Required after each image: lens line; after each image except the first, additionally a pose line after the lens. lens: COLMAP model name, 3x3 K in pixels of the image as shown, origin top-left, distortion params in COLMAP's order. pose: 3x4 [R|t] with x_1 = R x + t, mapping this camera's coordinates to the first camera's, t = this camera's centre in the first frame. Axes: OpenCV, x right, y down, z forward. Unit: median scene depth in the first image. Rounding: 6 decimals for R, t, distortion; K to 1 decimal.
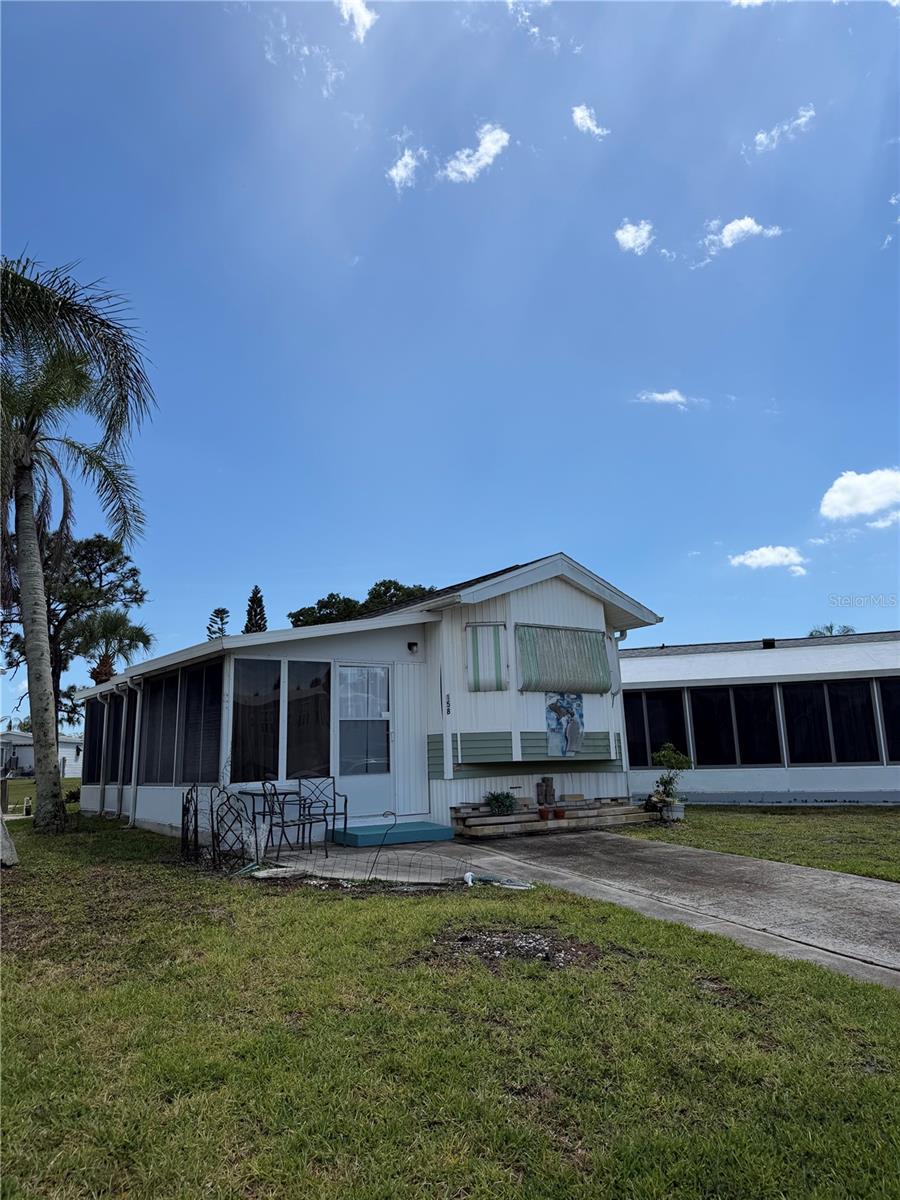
lens RADIAL K [[842.5, 0, 444.5], [0, 842.5, 576.5], [0, 0, 1]] dist [0.067032, -0.082194]
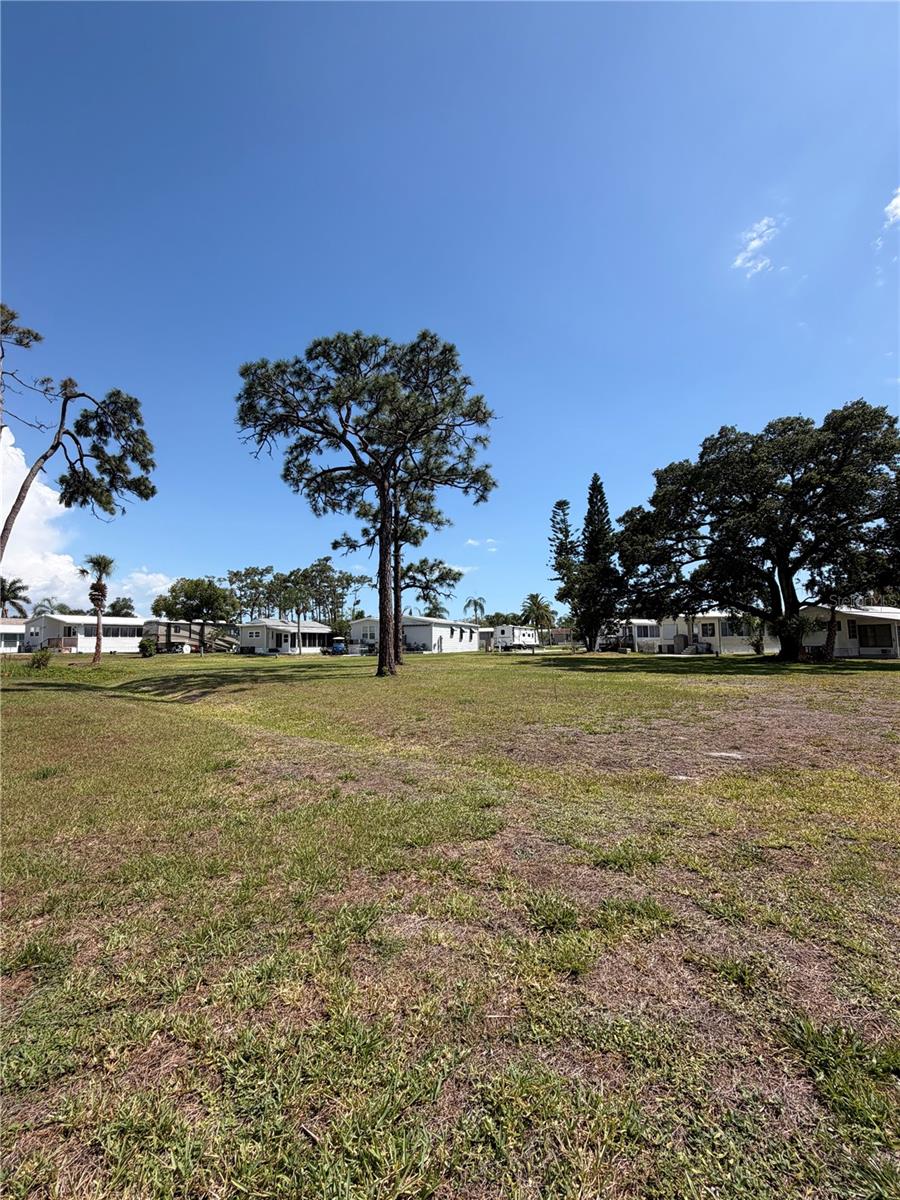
lens RADIAL K [[520.6, 0, 450.6], [0, 520.6, 599.6], [0, 0, 1]] dist [0.002180, 0.001044]
pose [[0.907231, -0.019907, -0.420161, -0.850088], [0.078402, 0.989378, 0.122412, 0.499463], [0.413261, -0.143998, 0.899155, 2.414063]]
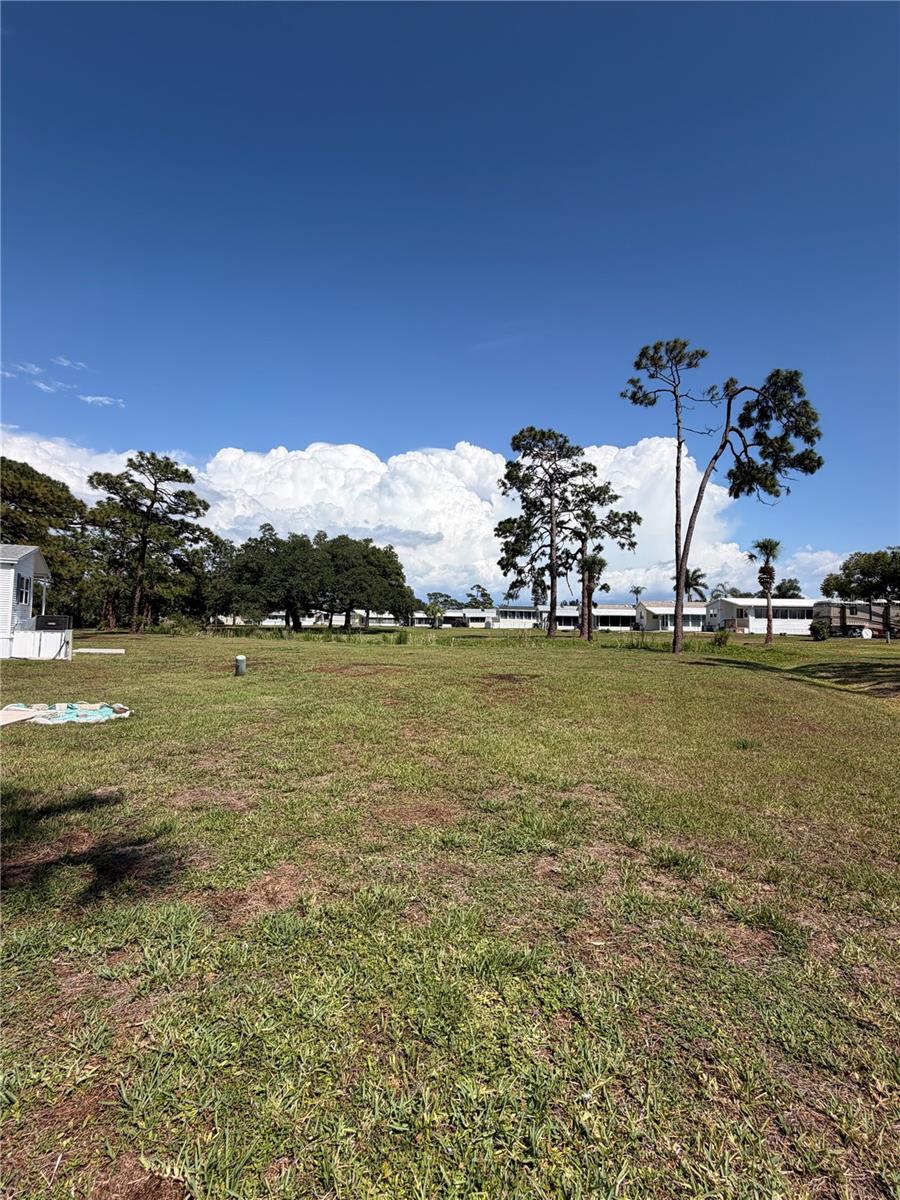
lens RADIAL K [[520.6, 0, 448.3], [0, 520.6, 601.3], [0, 0, 1]] dist [0.002180, 0.001044]
pose [[-0.003274, -0.016619, -0.999857, -0.866629], [0.198387, 0.979977, -0.016939, 0.495657], [0.980118, -0.198414, 0.000089, 2.404566]]
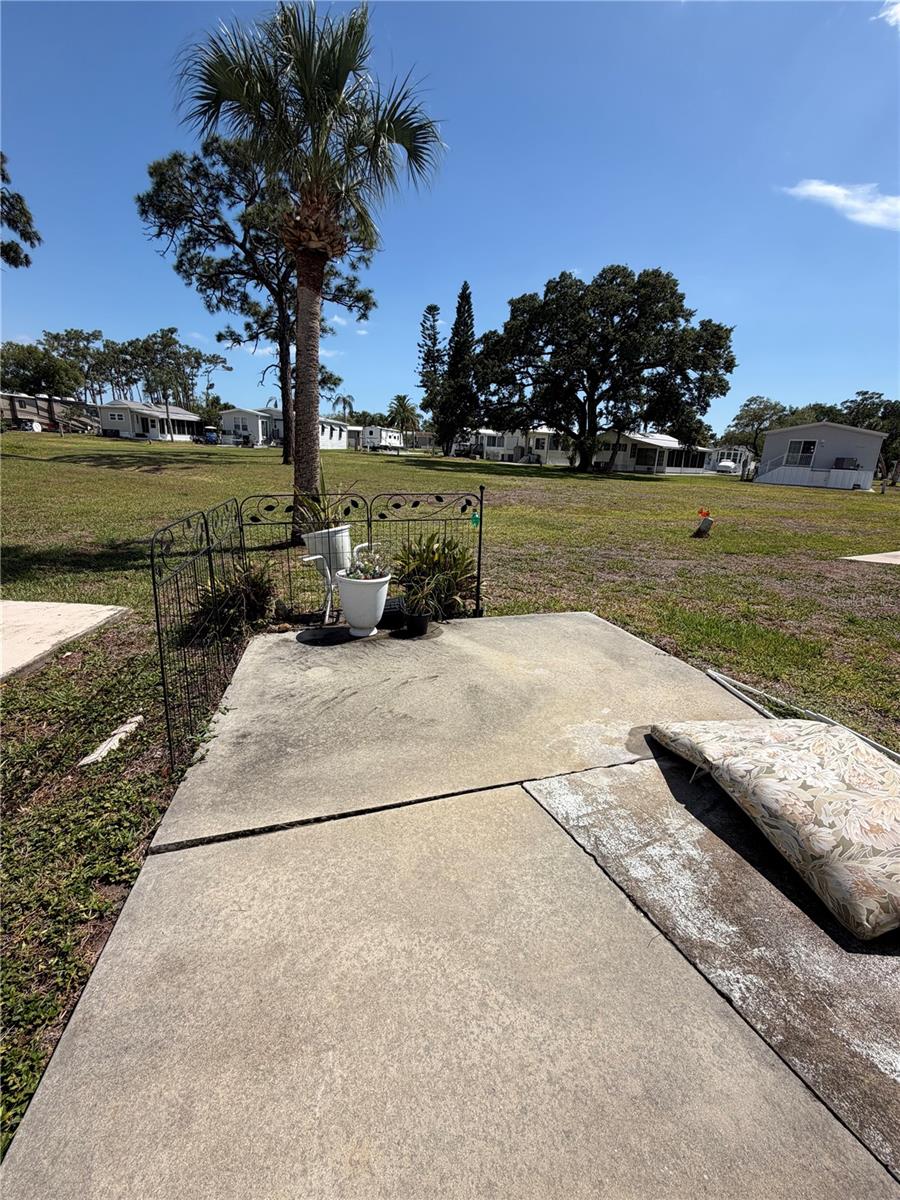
lens RADIAL K [[520.6, 0, 447.7], [0, 520.6, 601.8], [0, 0, 1]] dist [0.002180, 0.001044]
pose [[0.980012, 0.127505, -0.152704, -0.656407], [-0.038176, 0.873869, 0.484660, 0.328778], [0.195240, -0.469143, 0.861270, 1.692140]]
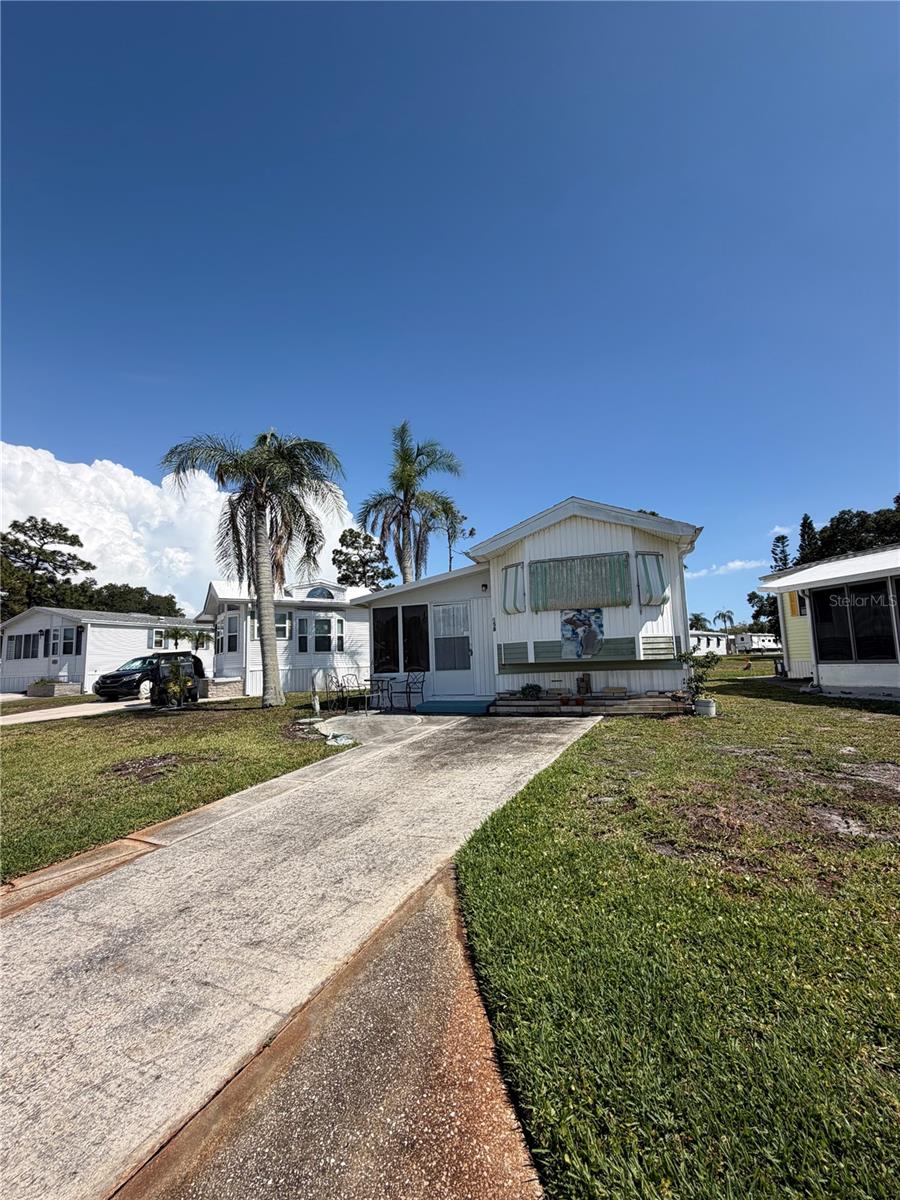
lens RADIAL K [[520.6, 0, 445.8], [0, 520.6, 600.4], [0, 0, 1]] dist [0.002180, 0.001044]
pose [[0.578271, -0.086126, -0.811286, 0.705343], [0.191359, 0.980990, 0.032256, 0.065932], [0.793086, -0.173899, 0.583759, 0.416978]]
